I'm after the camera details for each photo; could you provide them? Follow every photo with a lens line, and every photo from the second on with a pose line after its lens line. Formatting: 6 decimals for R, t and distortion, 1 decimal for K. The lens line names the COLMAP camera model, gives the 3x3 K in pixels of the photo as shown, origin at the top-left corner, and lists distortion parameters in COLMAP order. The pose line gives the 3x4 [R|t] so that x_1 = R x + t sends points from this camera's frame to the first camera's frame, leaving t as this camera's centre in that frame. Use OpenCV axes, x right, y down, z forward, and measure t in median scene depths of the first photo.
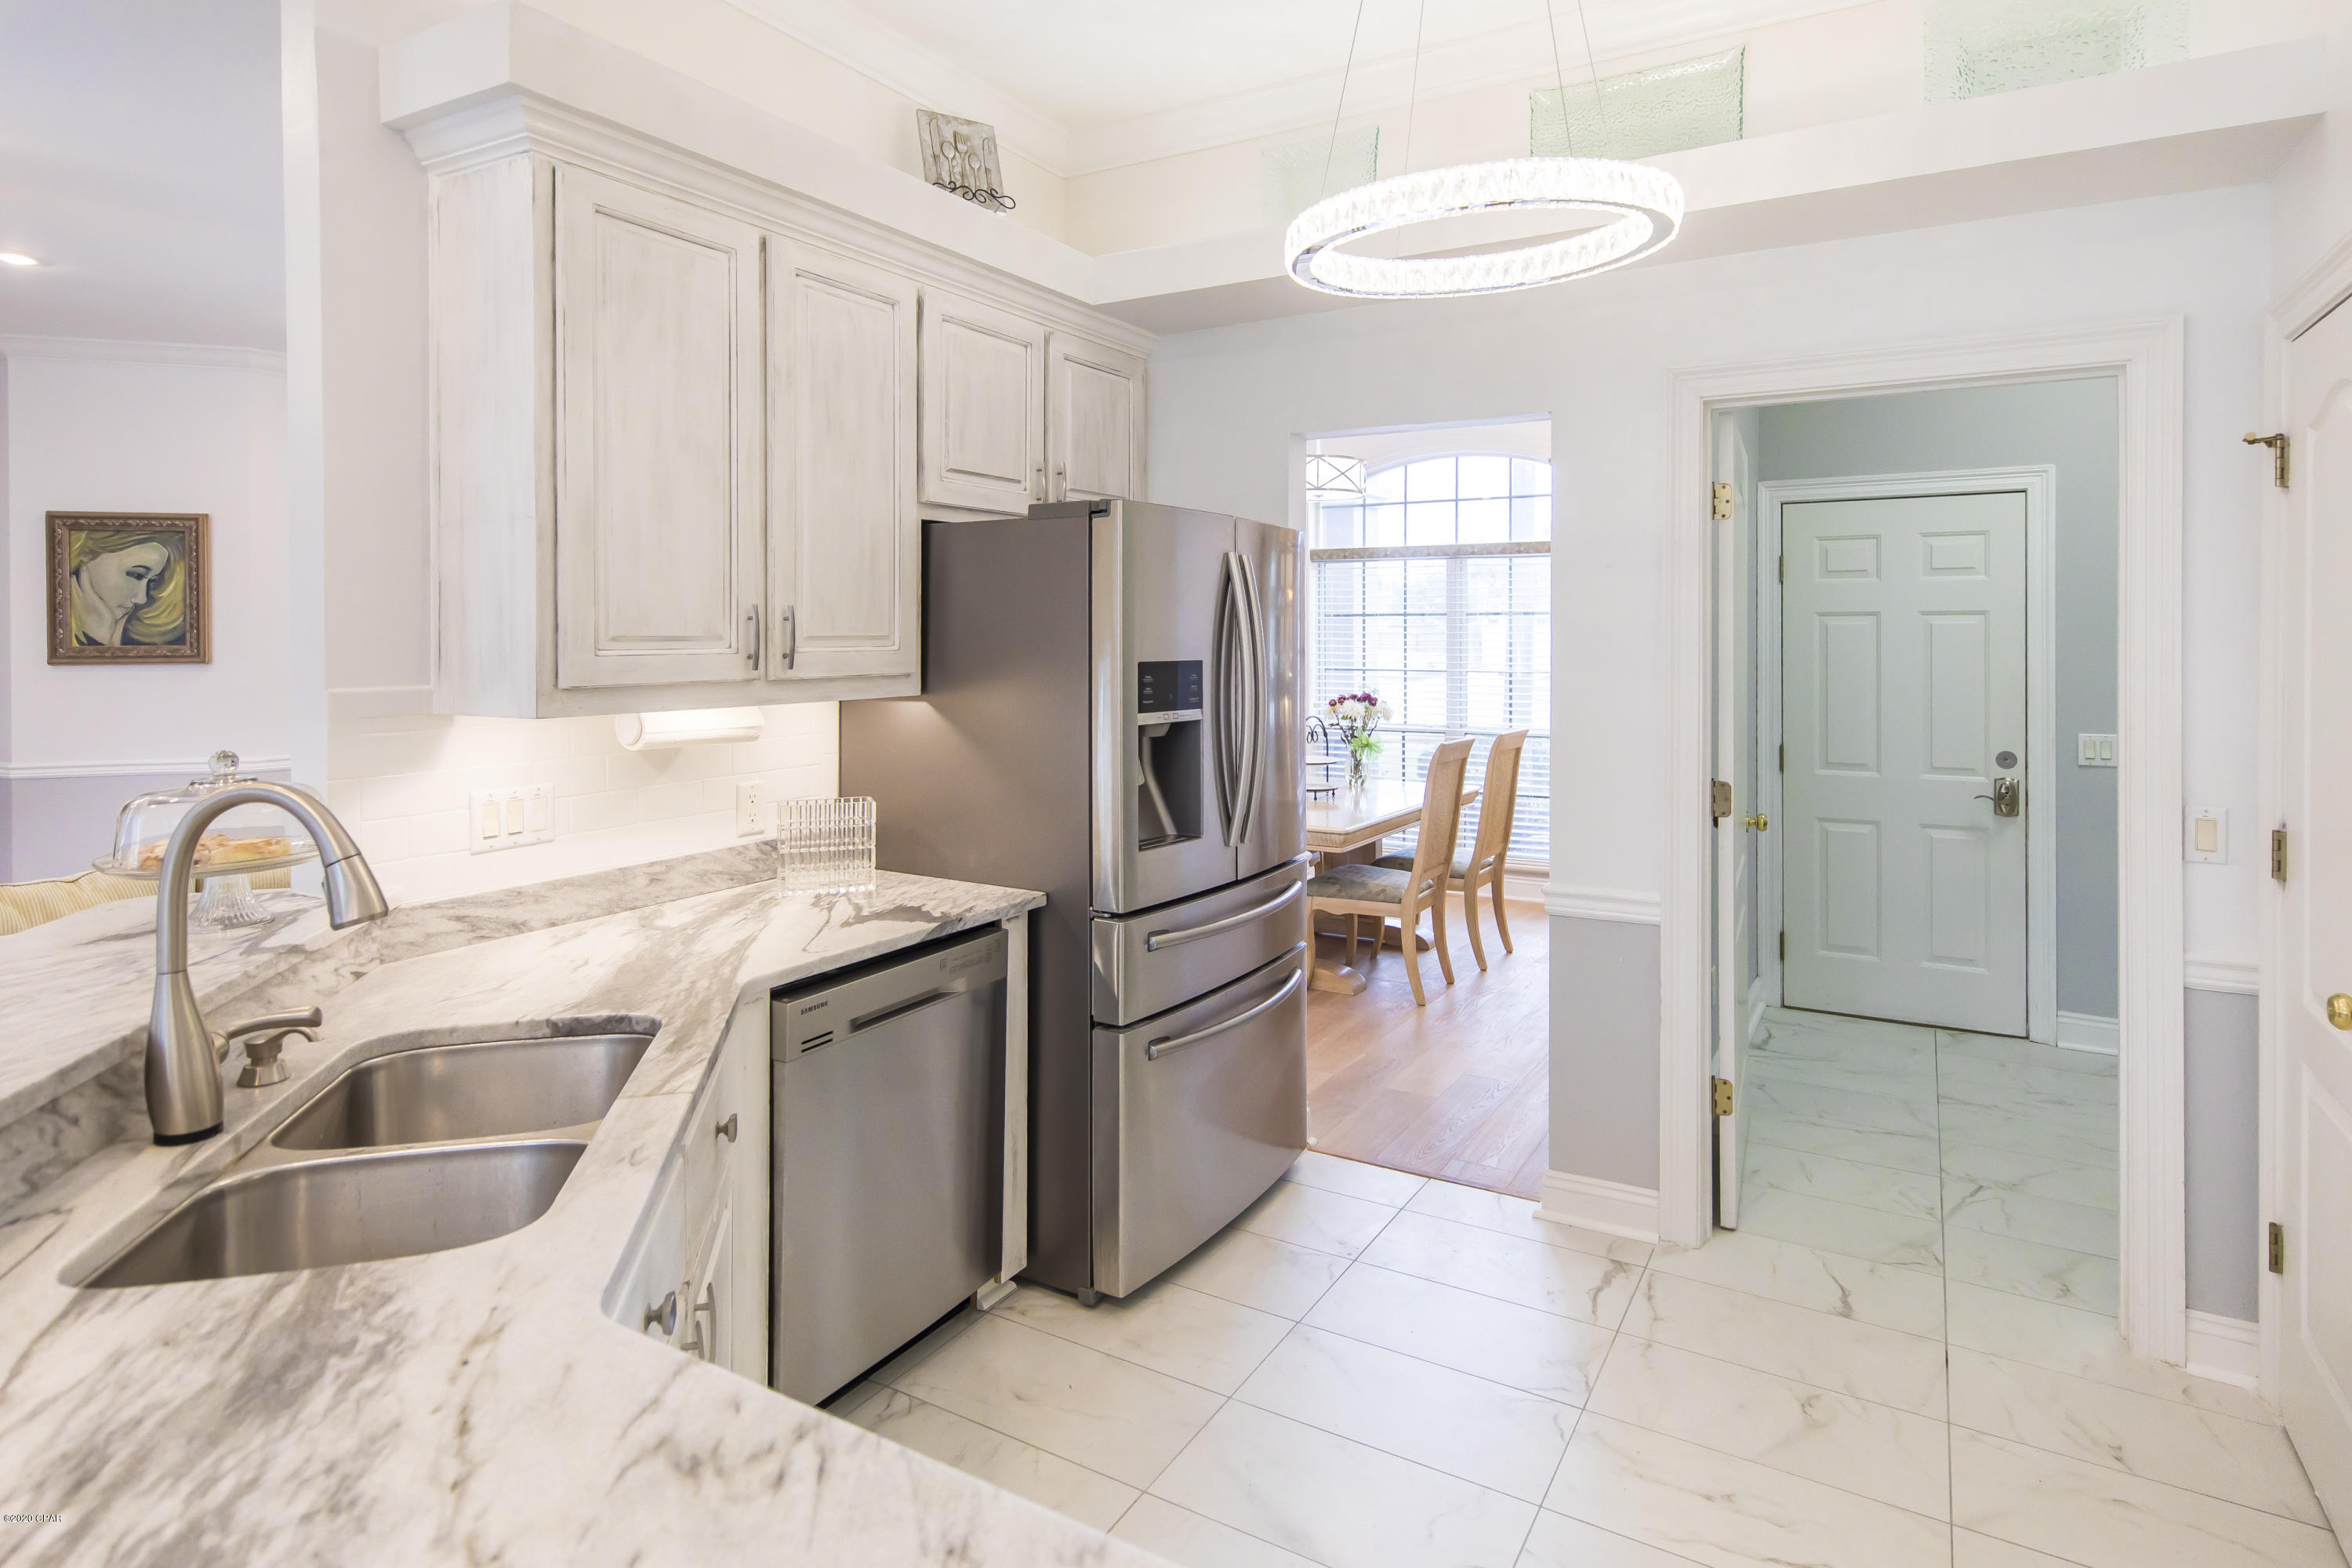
lens RADIAL K [[1217.7, 0, 1244.0], [0, 1217.7, 634.8], [0, 0, 1]] dist [0.001731, -0.000135]
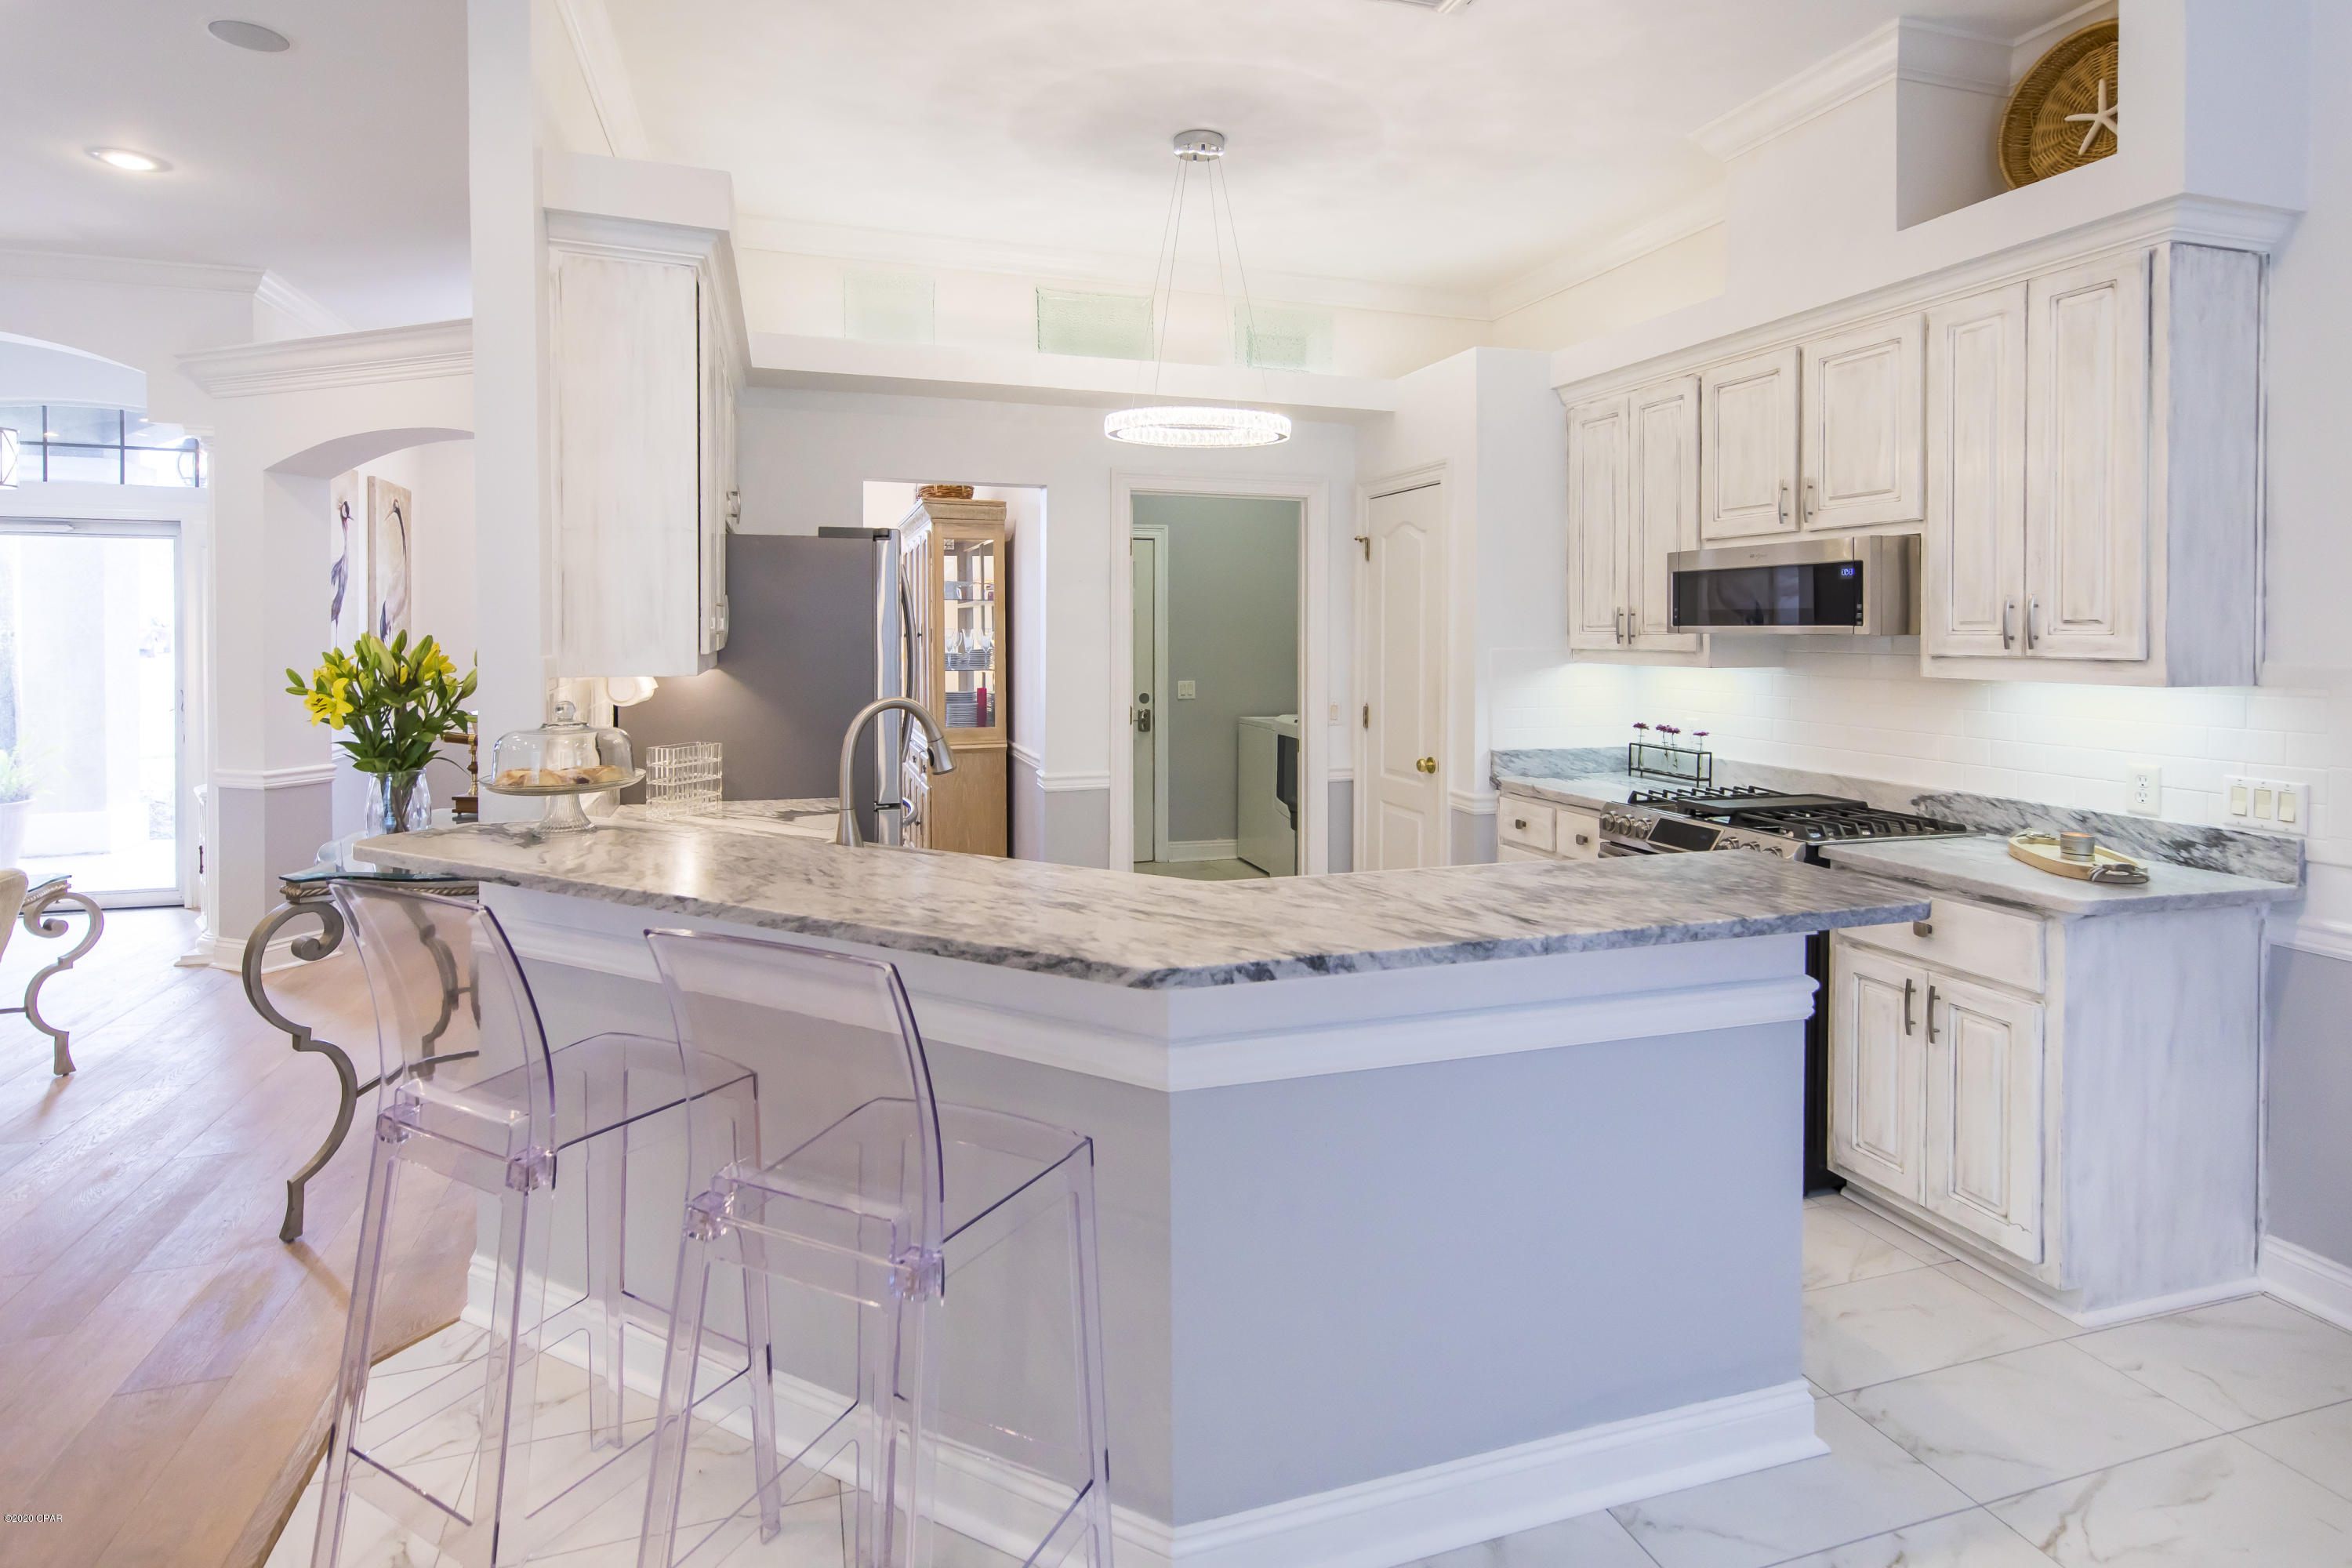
lens RADIAL K [[1217.7, 0, 1182.8], [0, 1217.7, 644.7], [0, 0, 1]] dist [0.001731, -0.000135]
pose [[0.674579, -0.007341, 0.738166, -0.571093], [-0.005813, 0.999867, 0.015256, 0.003738], [-0.738180, -0.014582, 0.674446, -0.162640]]
